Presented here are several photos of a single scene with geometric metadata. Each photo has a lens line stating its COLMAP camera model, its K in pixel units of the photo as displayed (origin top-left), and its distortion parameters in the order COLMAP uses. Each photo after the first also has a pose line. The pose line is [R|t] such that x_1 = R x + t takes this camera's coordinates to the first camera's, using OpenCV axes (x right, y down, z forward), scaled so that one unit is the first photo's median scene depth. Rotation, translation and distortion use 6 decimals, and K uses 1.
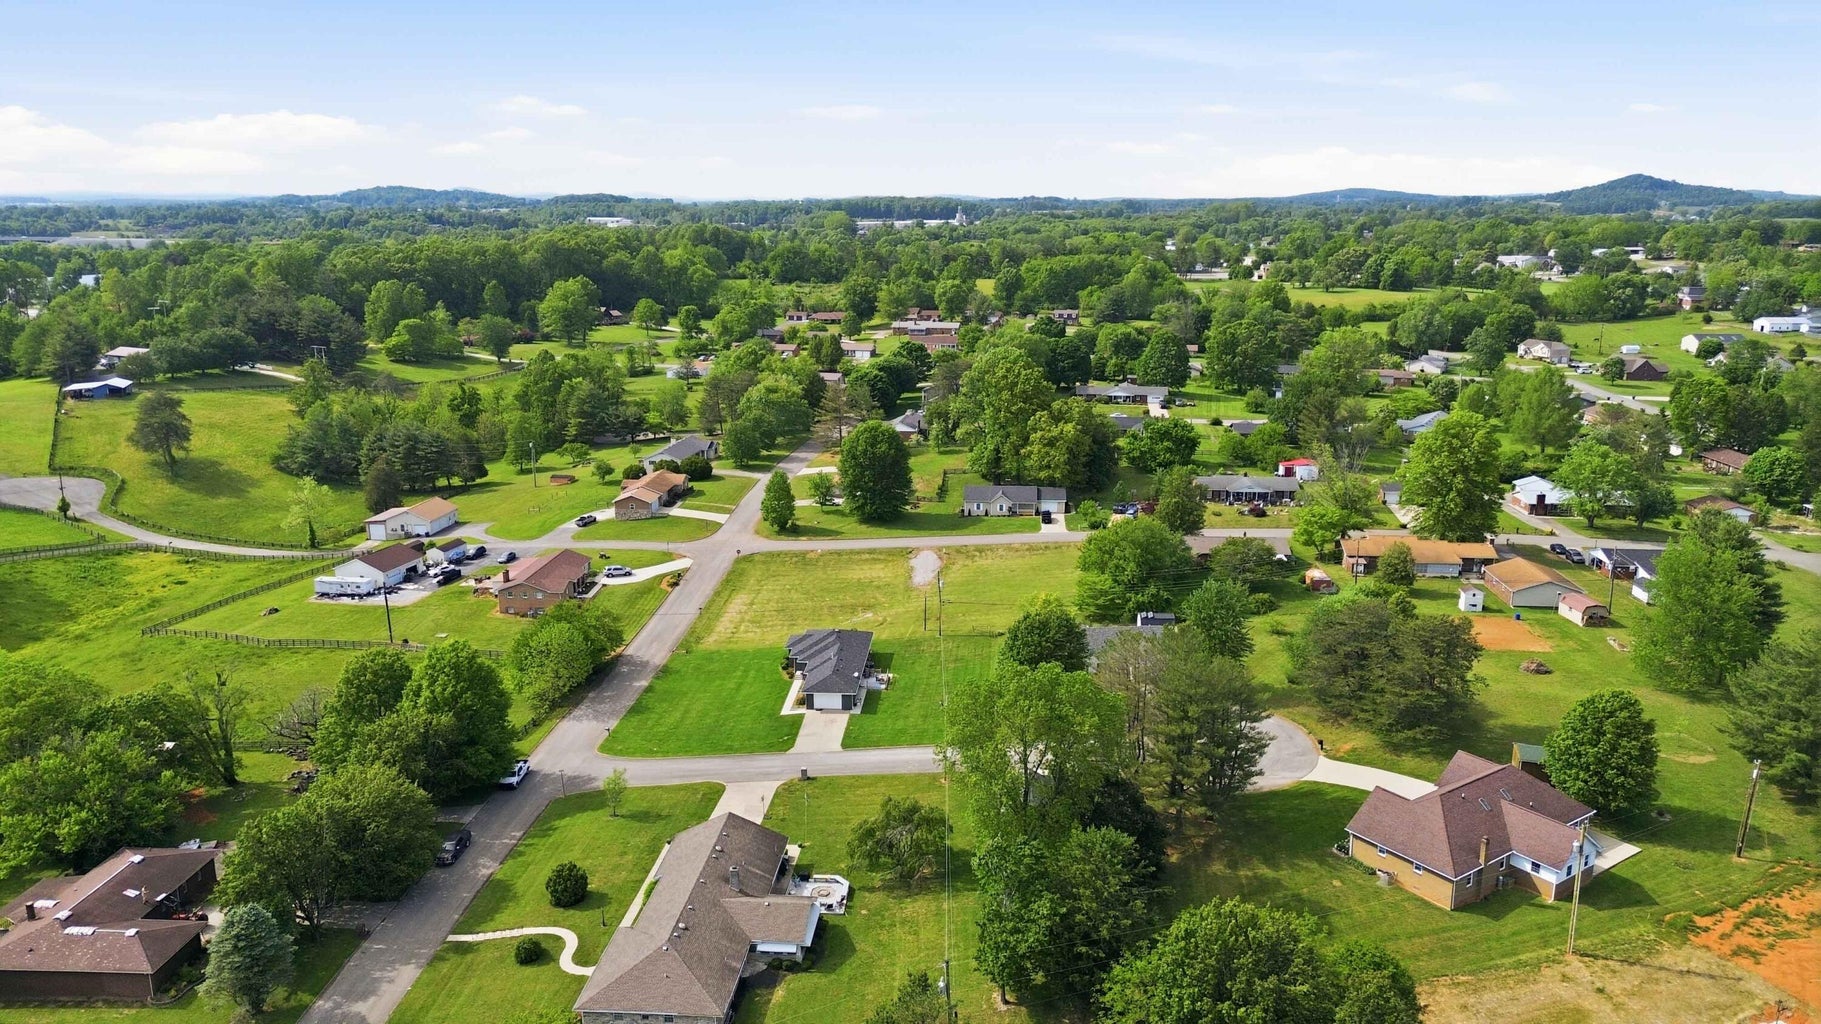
lens RADIAL K [[1289.1, 0, 910.5], [0, 1289.1, 512.0], [0, 0, 1]] dist [0.070959, -0.077936]
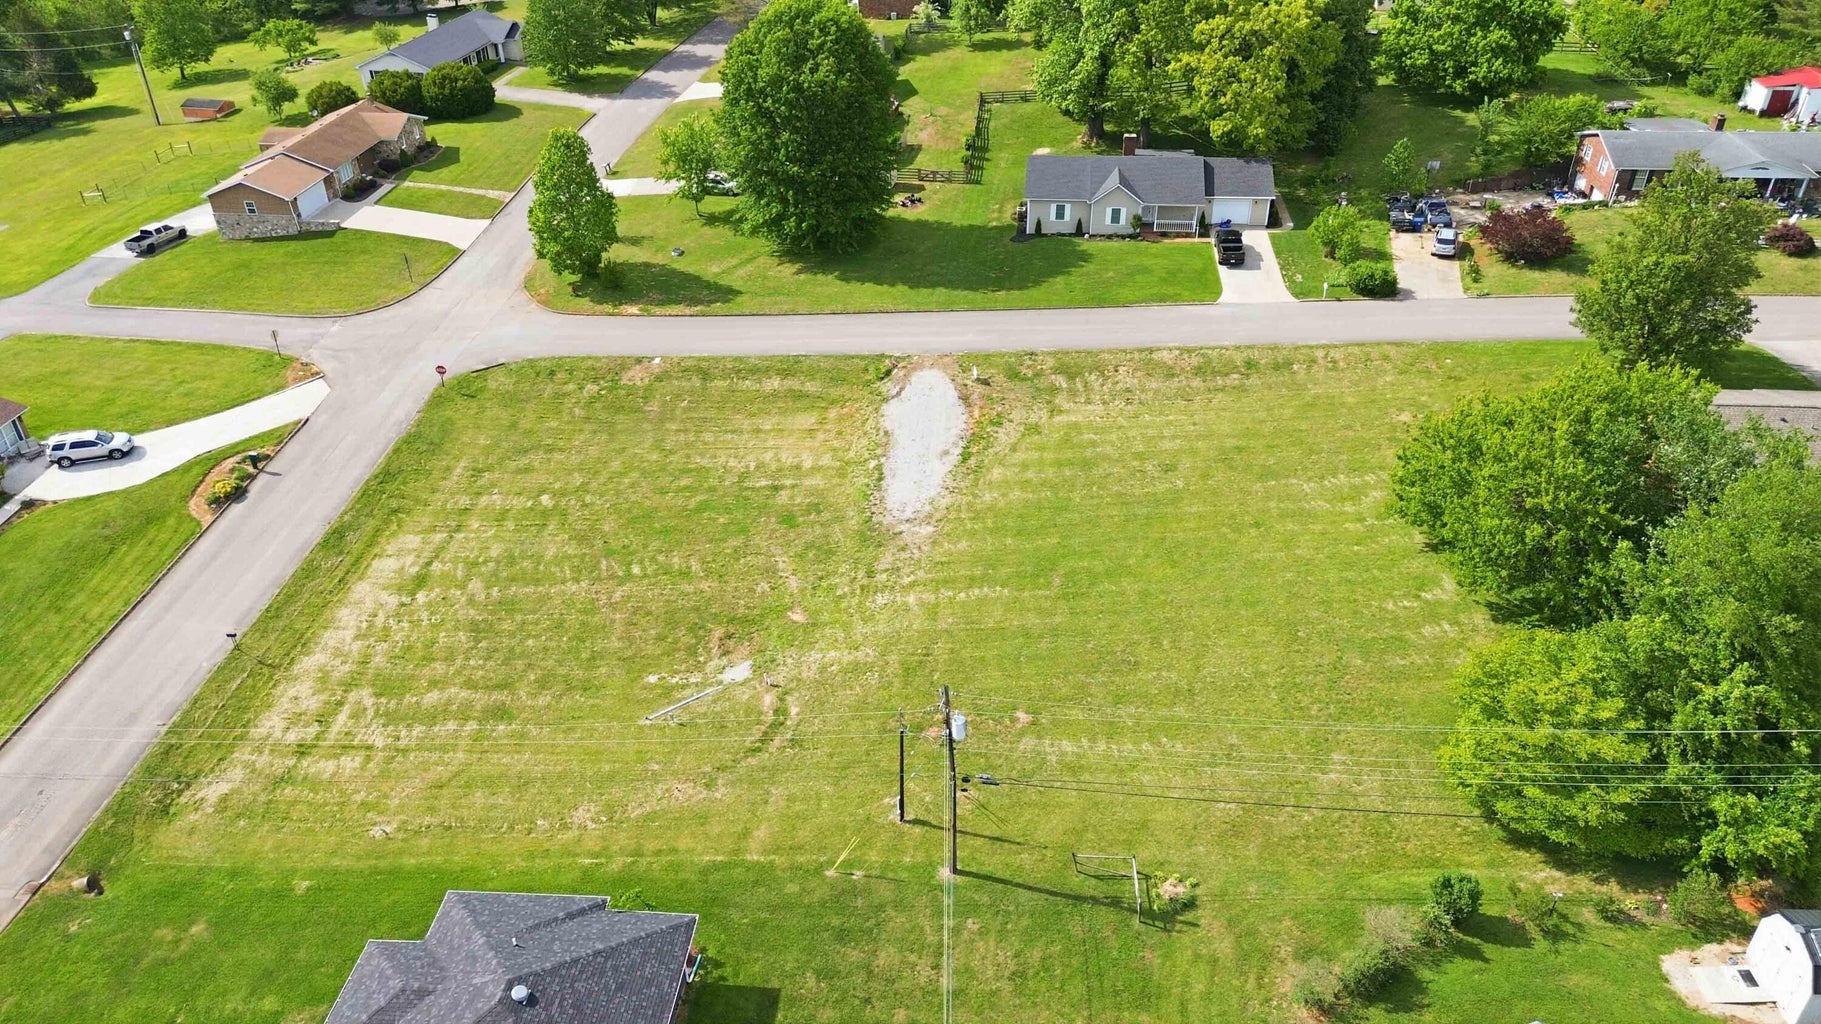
lens RADIAL K [[1289.1, 0, 910.5], [0, 1289.1, 512.0], [0, 0, 1]] dist [0.070959, -0.077936]
pose [[0.999609, 0.003560, -0.027717, 0.016261], [0.005862, 0.943068, 0.332548, -0.053245], [0.027323, -0.332581, 0.942679, 0.578435]]
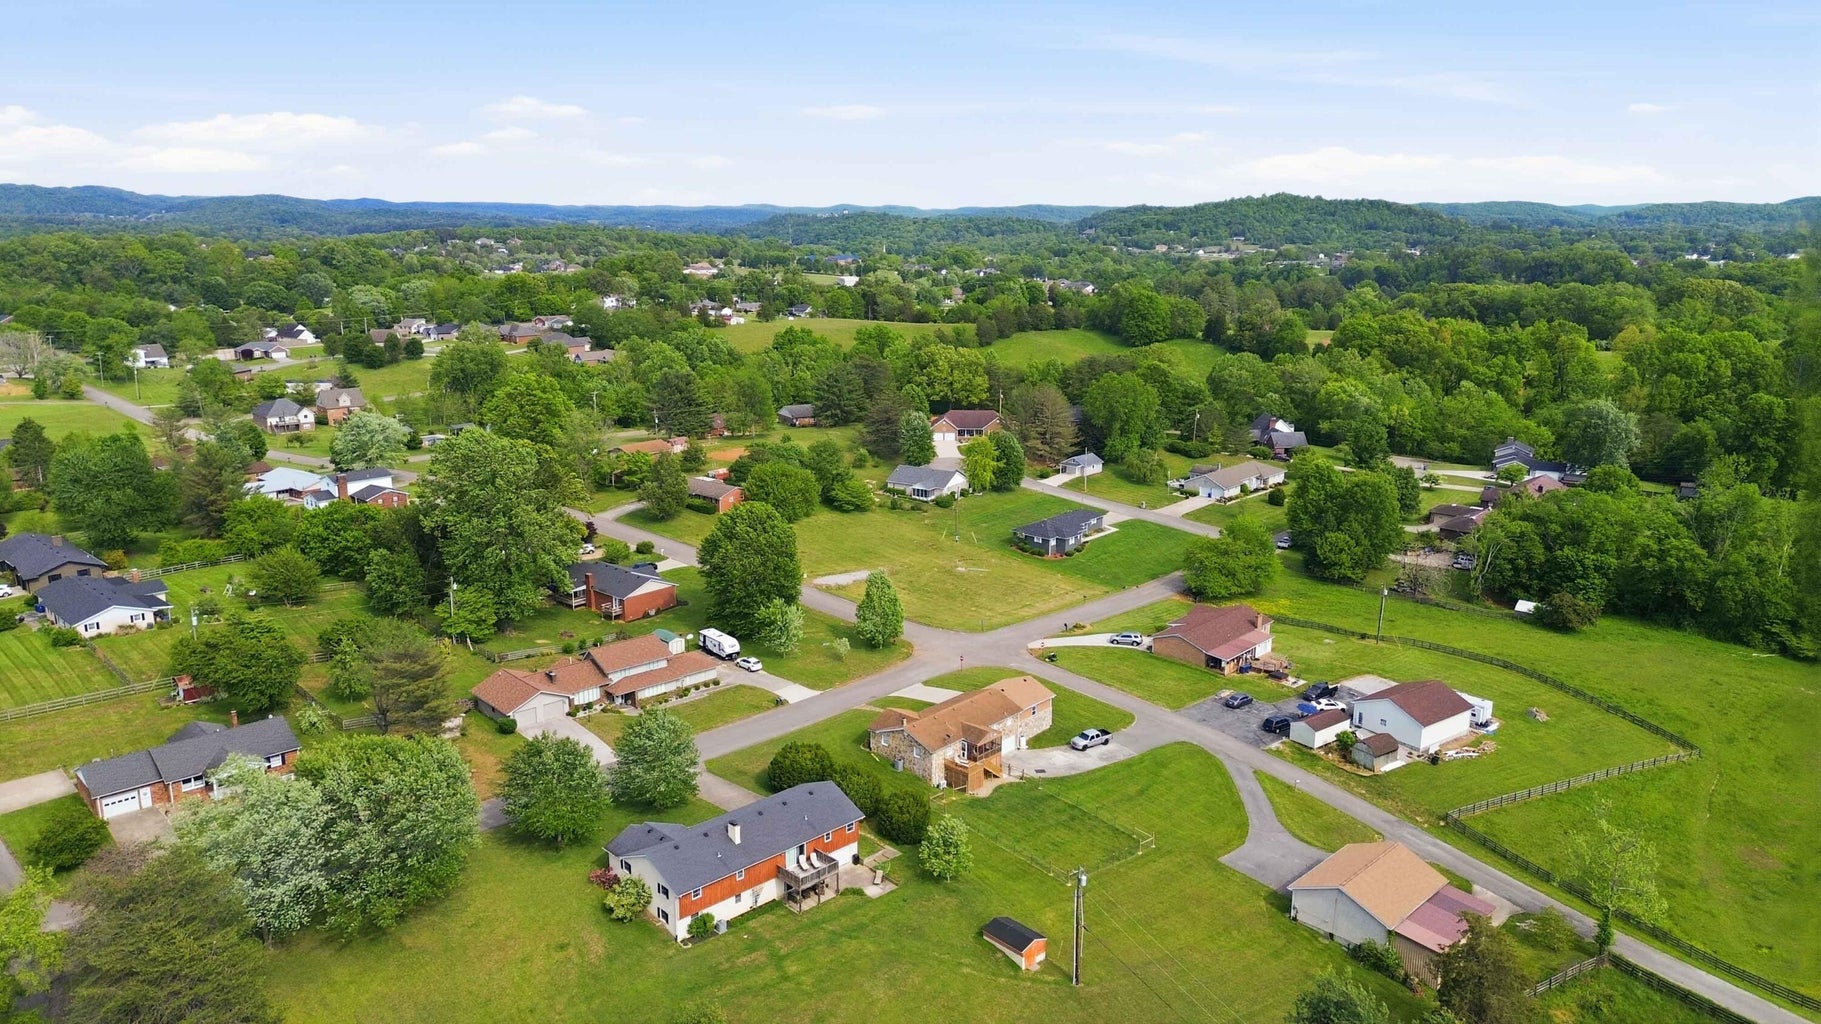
lens RADIAL K [[1278.1, 0, 910.5], [0, 1278.1, 512.0], [0, 0, 1]] dist [0.164170, -0.192563]
pose [[-0.795713, -0.136978, 0.589981, -0.542062], [0.142285, 0.904555, 0.401915, -0.349755], [-0.588724, 0.403754, -0.700276, 1.476085]]
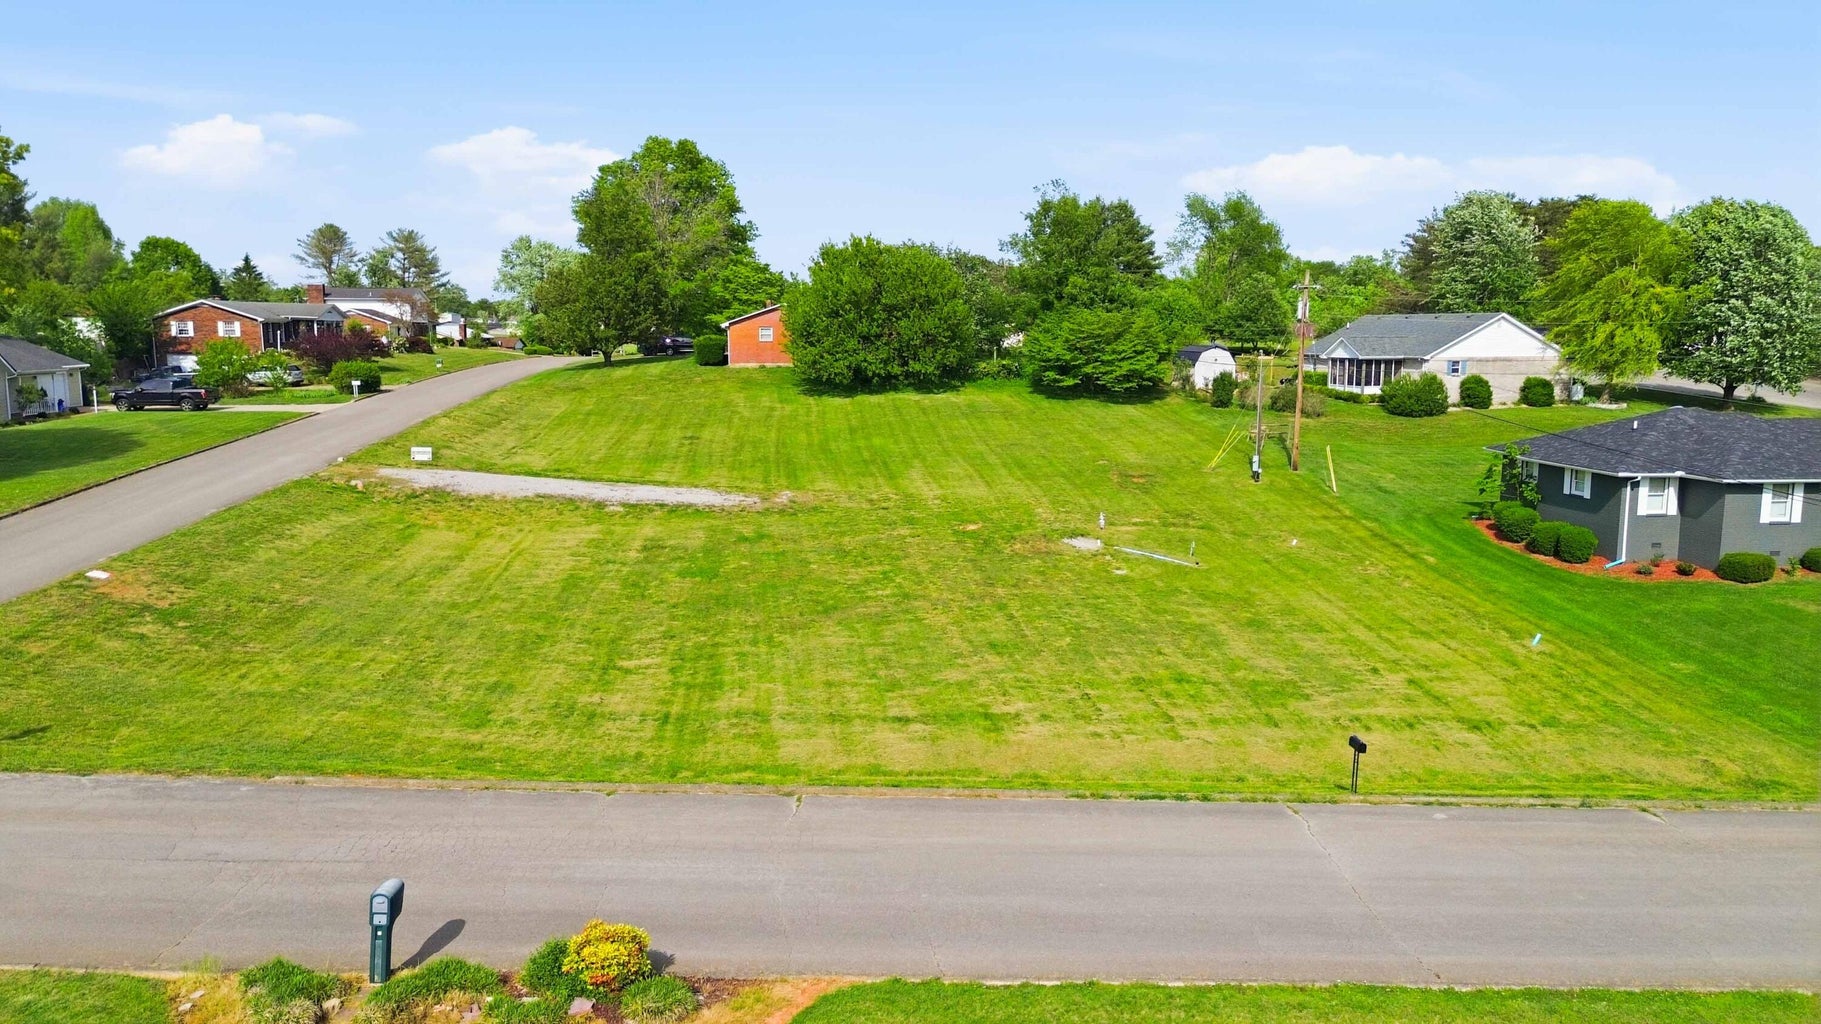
lens RADIAL K [[1289.1, 0, 910.5], [0, 1289.1, 512.0], [0, 0, 1]] dist [0.070959, -0.077936]
pose [[-0.157476, -0.137189, 0.977947, -0.230907], [0.234192, 0.956865, 0.171942, 0.018593], [-0.959352, 0.256104, -0.118555, 0.870814]]
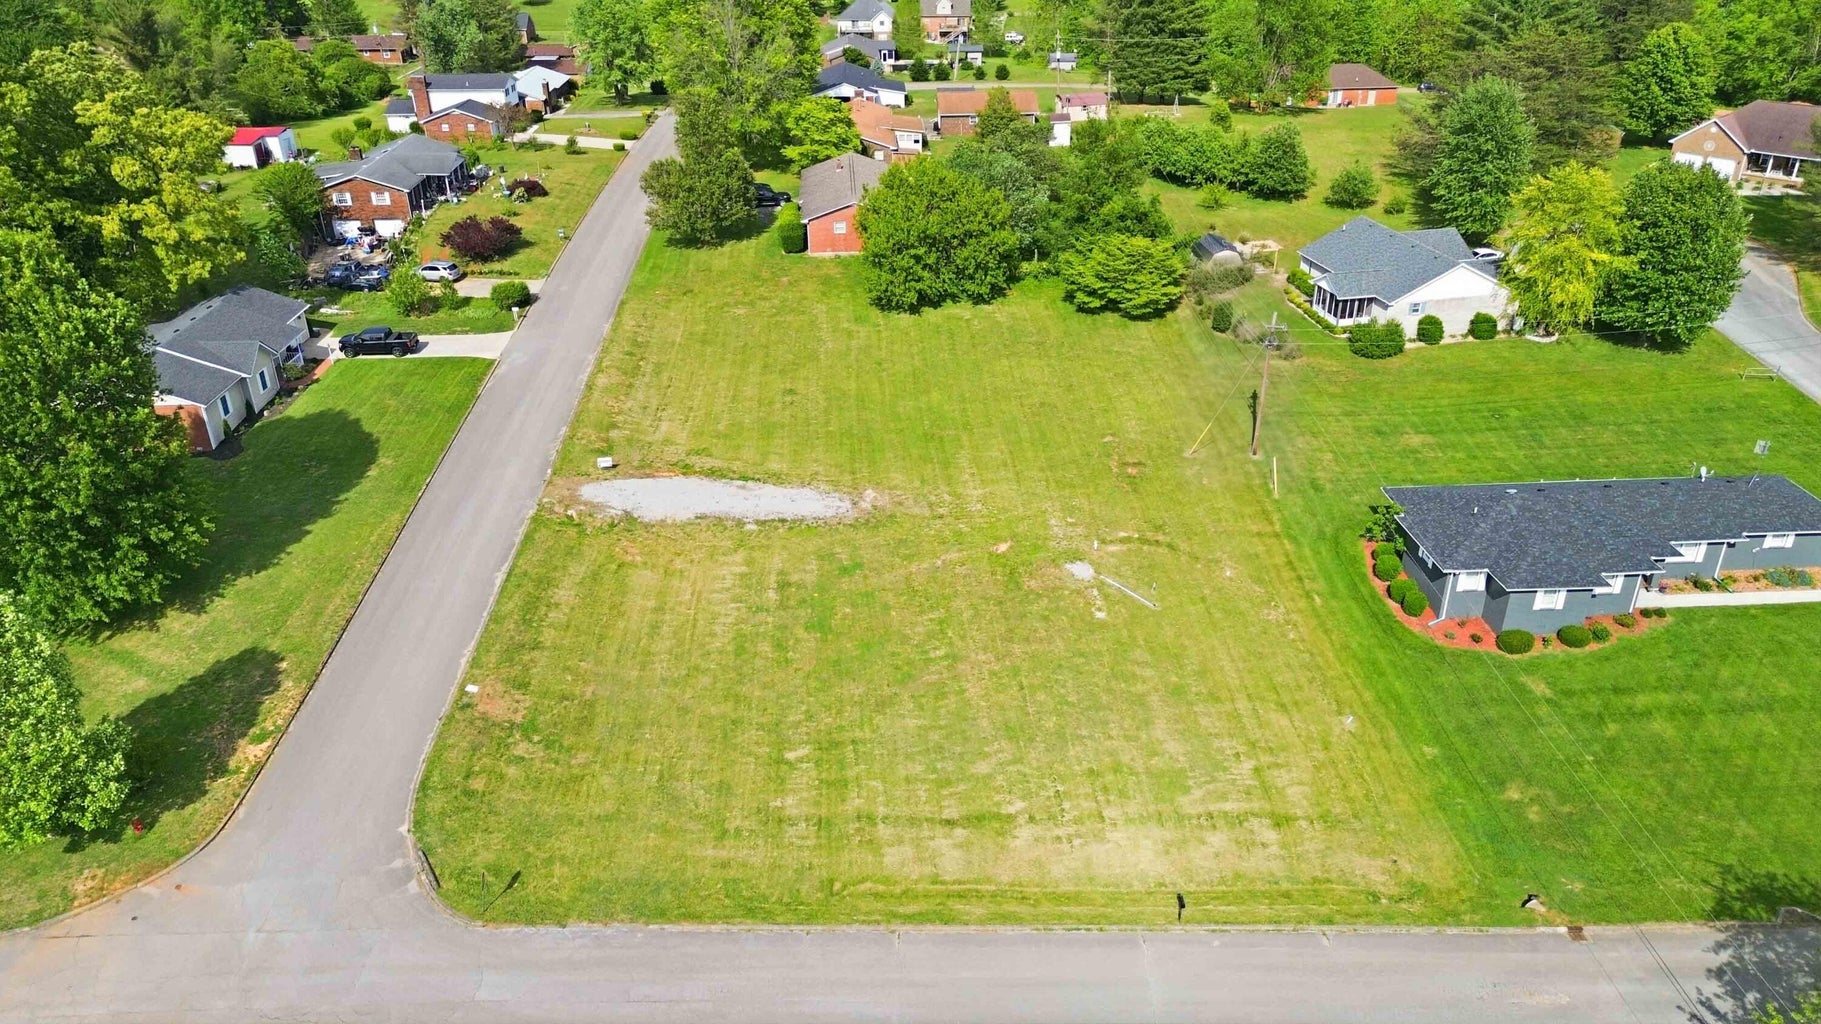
lens RADIAL K [[1289.1, 0, 910.5], [0, 1289.1, 512.0], [0, 0, 1]] dist [0.070959, -0.077936]
pose [[-0.116403, -0.451510, 0.884640, -0.286589], [0.241837, 0.851003, 0.466164, -0.097029], [-0.963309, 0.268202, 0.010132, 0.851211]]
